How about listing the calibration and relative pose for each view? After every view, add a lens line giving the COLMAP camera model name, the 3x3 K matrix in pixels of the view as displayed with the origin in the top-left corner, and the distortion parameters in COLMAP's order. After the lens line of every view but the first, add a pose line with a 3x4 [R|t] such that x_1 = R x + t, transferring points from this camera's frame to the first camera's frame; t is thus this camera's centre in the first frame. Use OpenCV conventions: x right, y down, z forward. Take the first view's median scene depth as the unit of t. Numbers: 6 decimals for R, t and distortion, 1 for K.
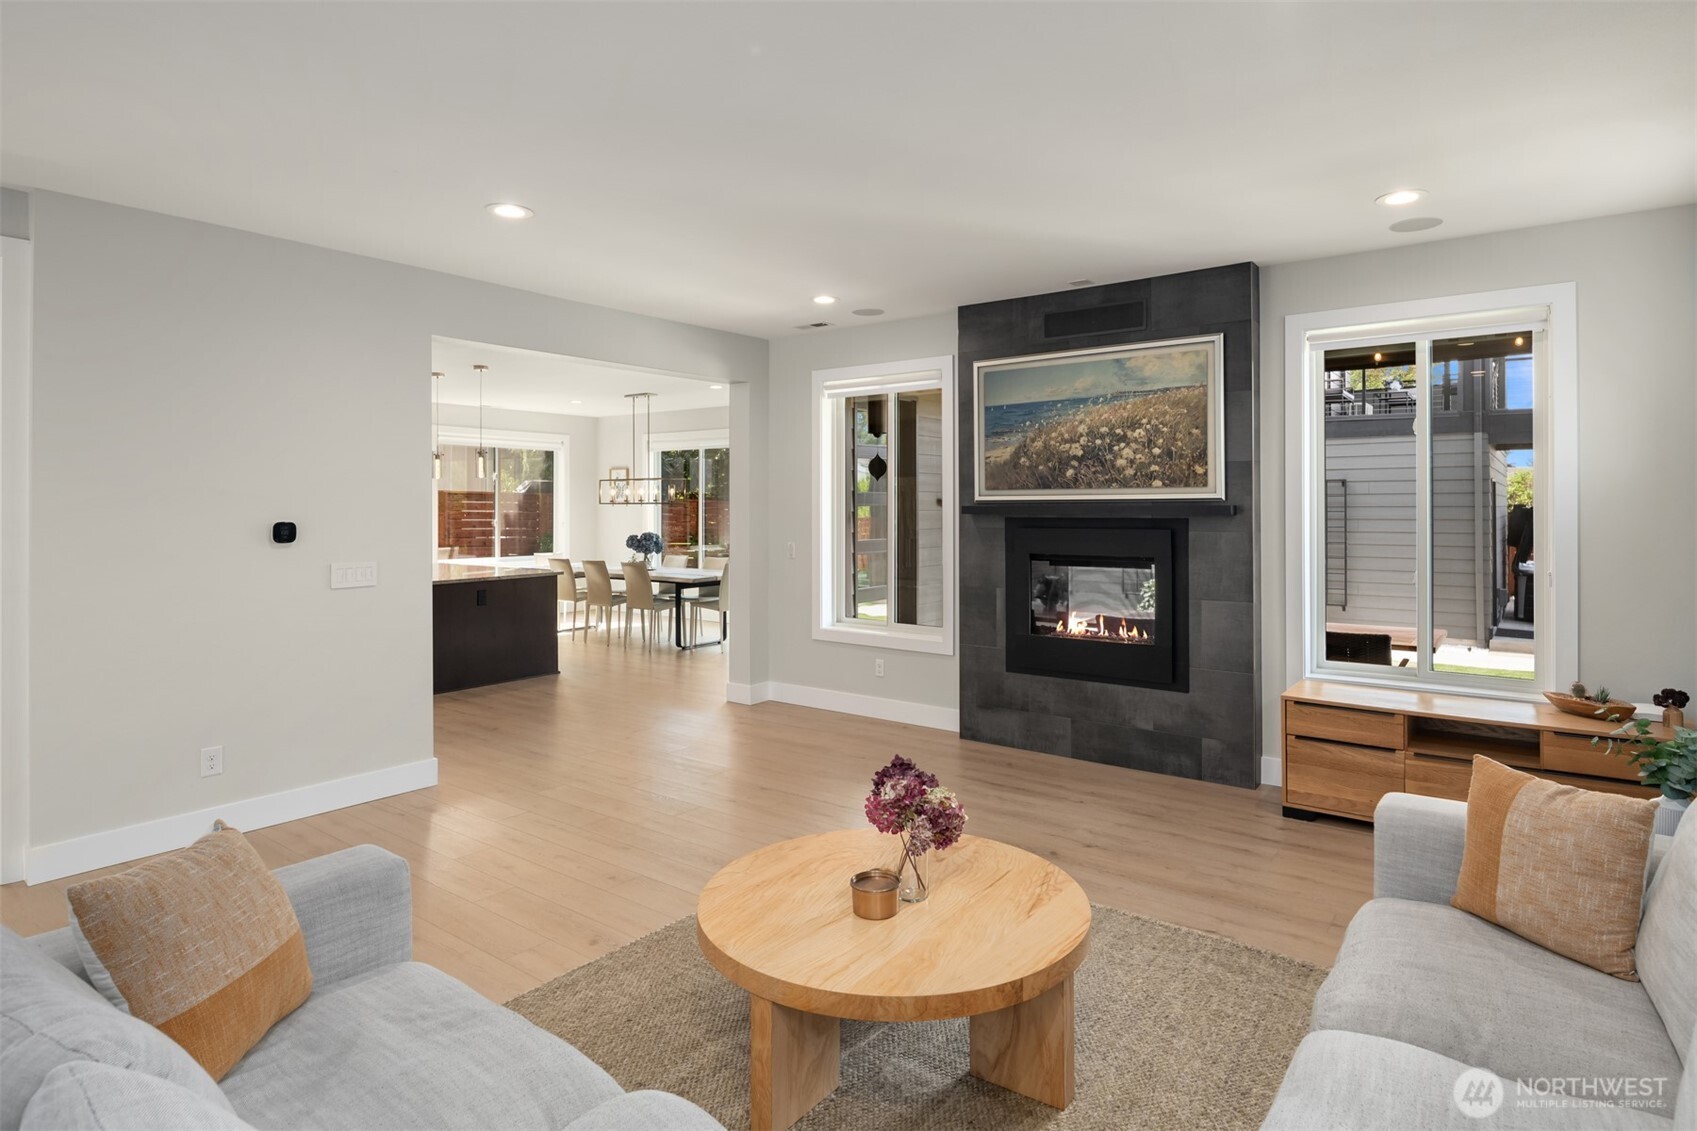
lens RADIAL K [[940.1, 0, 856.7], [0, 940.1, 478.6], [0, 0, 1]] dist [-0.001683, -0.002835]
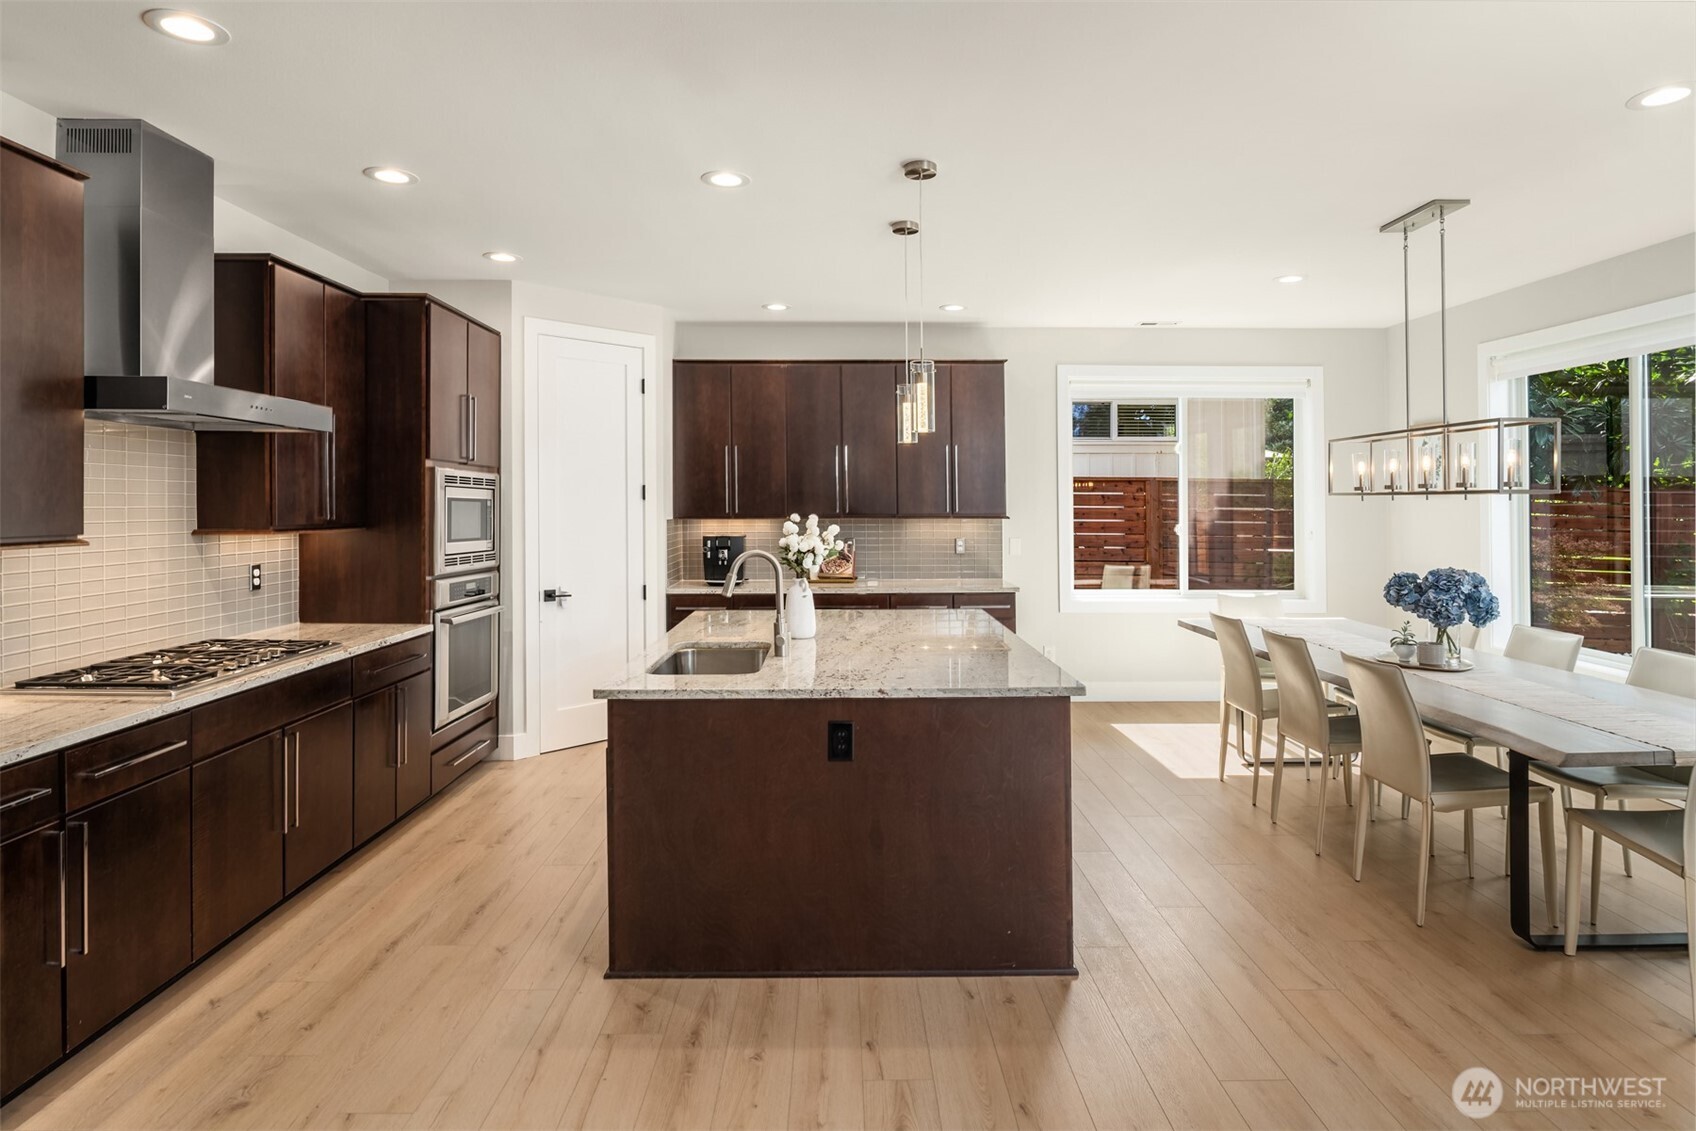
lens RADIAL K [[923.1, 0, 869.8], [0, 923.1, 514.6], [0, 0, 1]] dist [-0.005091, -0.001594]
pose [[0.636386, 0.007753, -0.771332, -0.079994], [0.026706, 0.999129, 0.032076, 0.016735], [0.770908, -0.041012, 0.635625, 0.563700]]
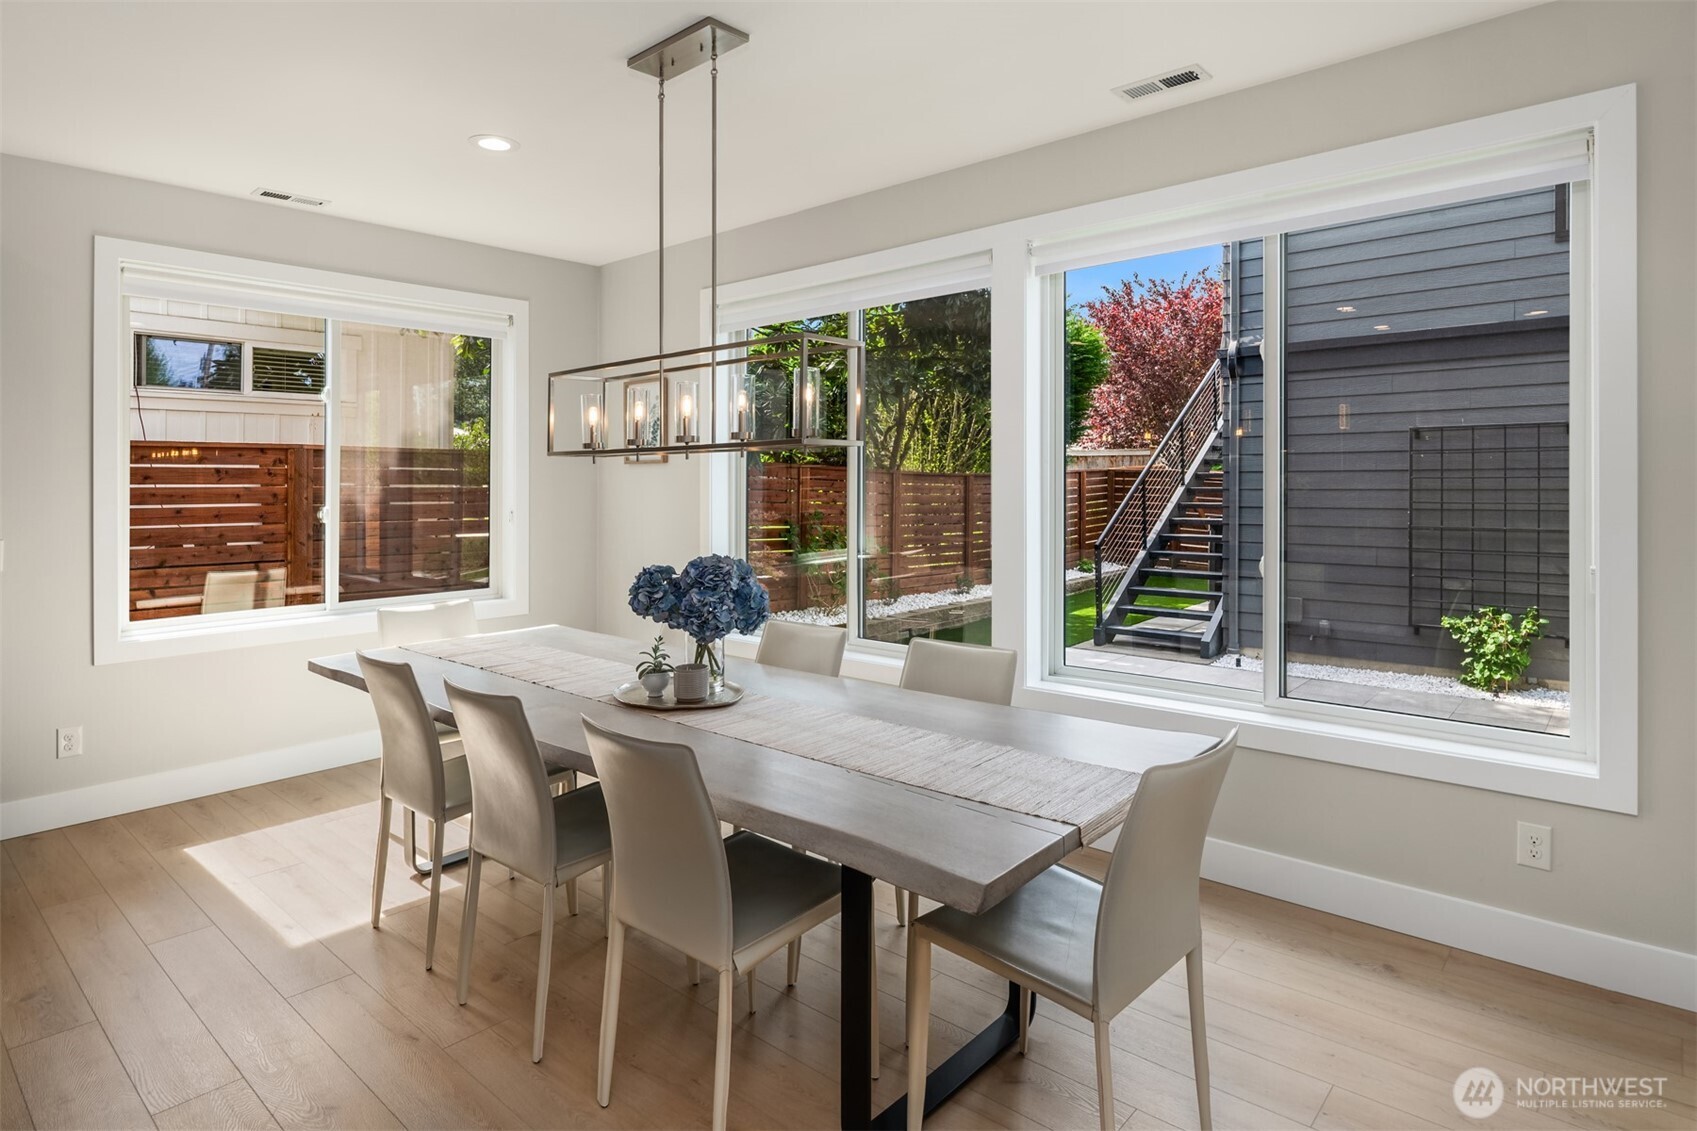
lens RADIAL K [[942.5, 0, 869.0], [0, 942.5, 408.0], [0, 0, 1]] dist [0.002424, 0.000386]
pose [[0.997943, -0.019211, -0.061166, -0.154269], [0.016641, 0.998968, -0.042252, 0.026301], [0.061915, 0.041147, 0.997233, 0.708239]]
